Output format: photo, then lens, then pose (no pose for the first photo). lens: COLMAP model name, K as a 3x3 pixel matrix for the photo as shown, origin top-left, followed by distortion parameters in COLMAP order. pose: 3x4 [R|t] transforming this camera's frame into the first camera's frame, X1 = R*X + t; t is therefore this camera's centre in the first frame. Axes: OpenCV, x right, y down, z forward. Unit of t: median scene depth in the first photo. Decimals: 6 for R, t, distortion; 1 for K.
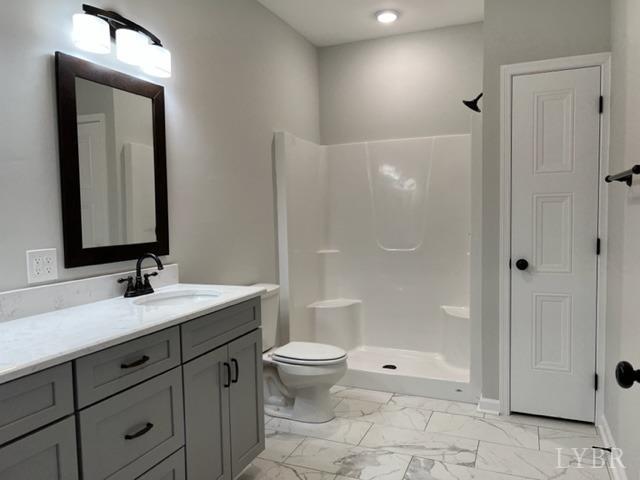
lens RADIAL K [[476.7, 0, 320.0], [0, 476.7, 240.0], [0, 0, 1]] dist [0.053399, -0.089460]
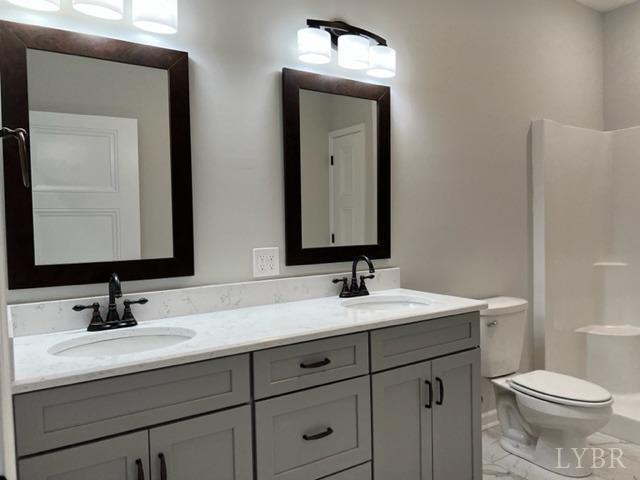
lens RADIAL K [[476.7, 0, 320.0], [0, 476.7, 240.0], [0, 0, 1]] dist [0.053399, -0.089460]
pose [[0.830625, 0.024872, -0.556276, 0.122660], [-0.030844, 0.999523, -0.001365, -0.000735], [0.555977, 0.018292, 0.830996, 0.125675]]
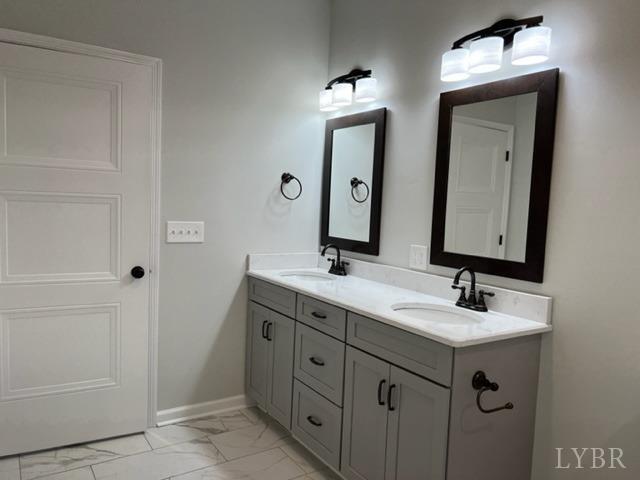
lens RADIAL K [[476.7, 0, 320.0], [0, 476.7, 240.0], [0, 0, 1]] dist [0.053399, -0.089460]
pose [[-0.544061, 0.023211, -0.838725, 0.608017], [-0.120527, 0.987088, 0.105500, -0.089874], [0.830344, 0.158487, -0.534239, 1.274872]]
